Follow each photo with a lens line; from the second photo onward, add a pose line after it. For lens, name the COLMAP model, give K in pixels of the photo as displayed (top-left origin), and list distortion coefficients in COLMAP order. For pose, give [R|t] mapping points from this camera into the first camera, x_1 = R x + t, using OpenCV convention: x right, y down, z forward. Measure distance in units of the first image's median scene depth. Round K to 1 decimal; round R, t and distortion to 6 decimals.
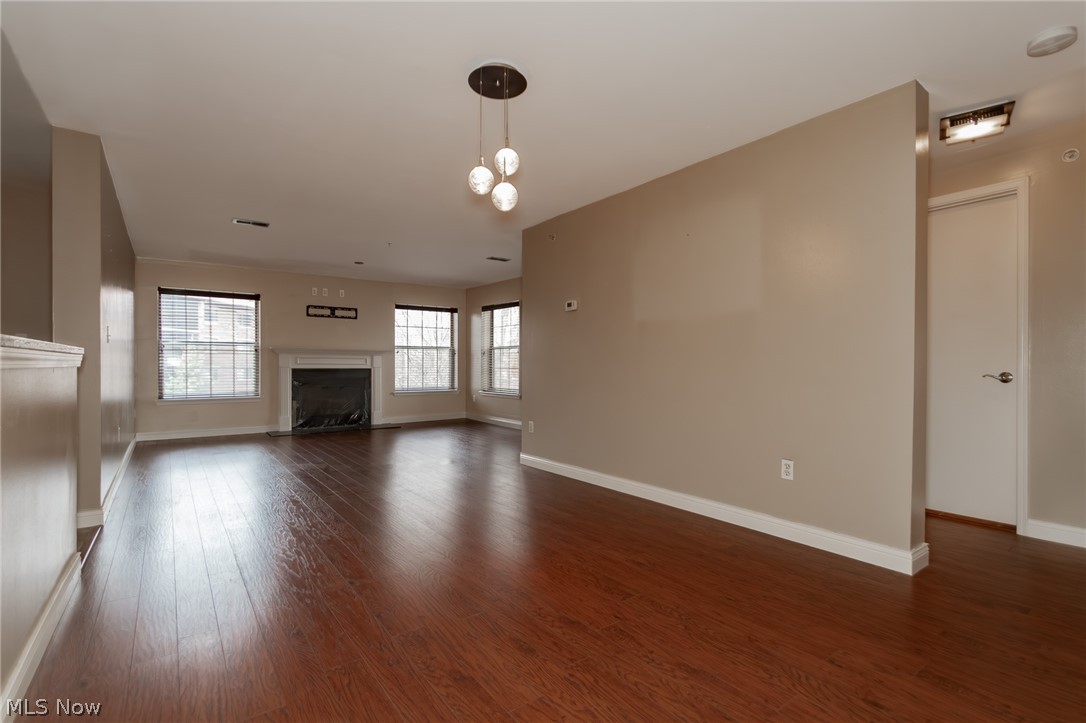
lens RADIAL K [[490.7, 0, 542.8], [0, 490.7, 368.3], [0, 0, 1]] dist [-0.001429, -0.000118]
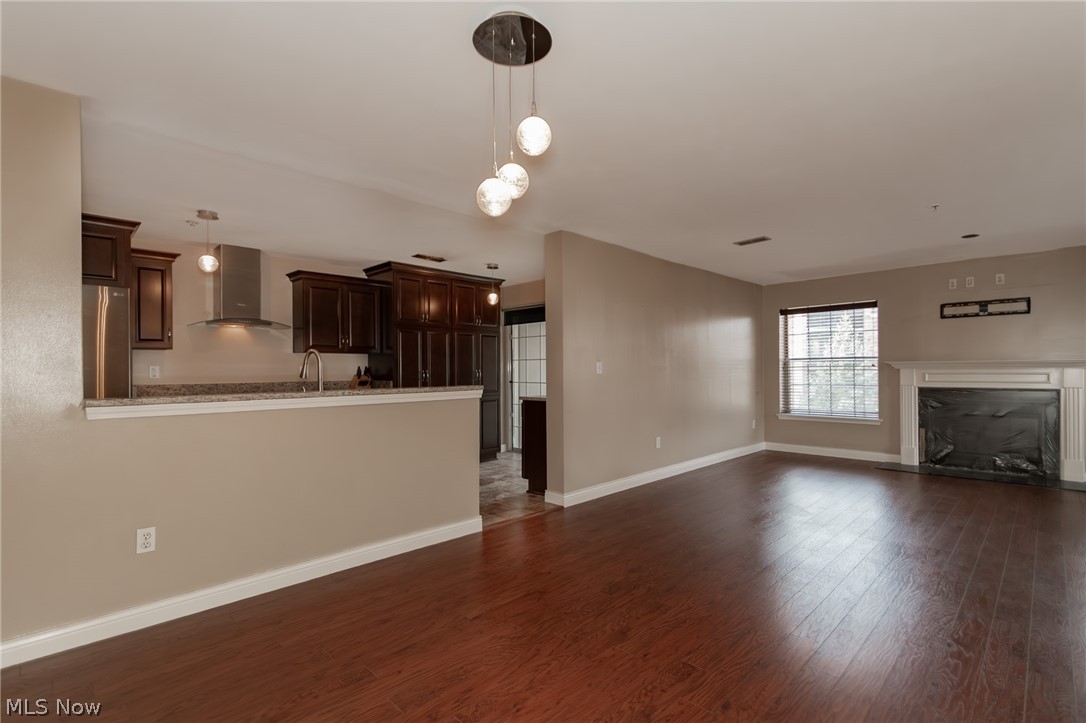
lens RADIAL K [[505.3, 0, 541.5], [0, 505.3, 370.5], [0, 0, 1]] dist [0.002954, -0.000284]
pose [[0.144936, -0.004371, -0.989431, 0.199644], [-0.002146, 0.999986, -0.004732, -0.020224], [0.989439, 0.002809, 0.144924, 0.267755]]
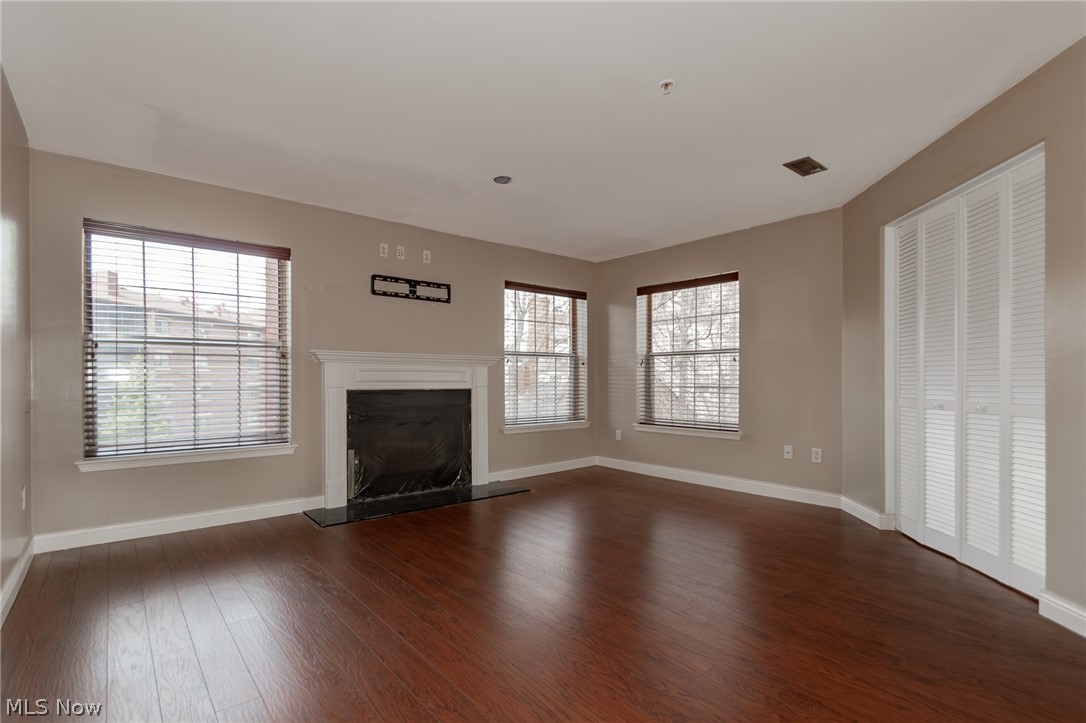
lens RADIAL K [[501.9, 0, 529.8], [0, 501.9, 381.6], [0, 0, 1]] dist [0.008531, 0.000043]
pose [[0.998844, -0.002923, 0.047972, -0.323319], [0.003095, 0.999989, -0.003532, -0.005766], [-0.047961, 0.003676, 0.998842, 0.419800]]
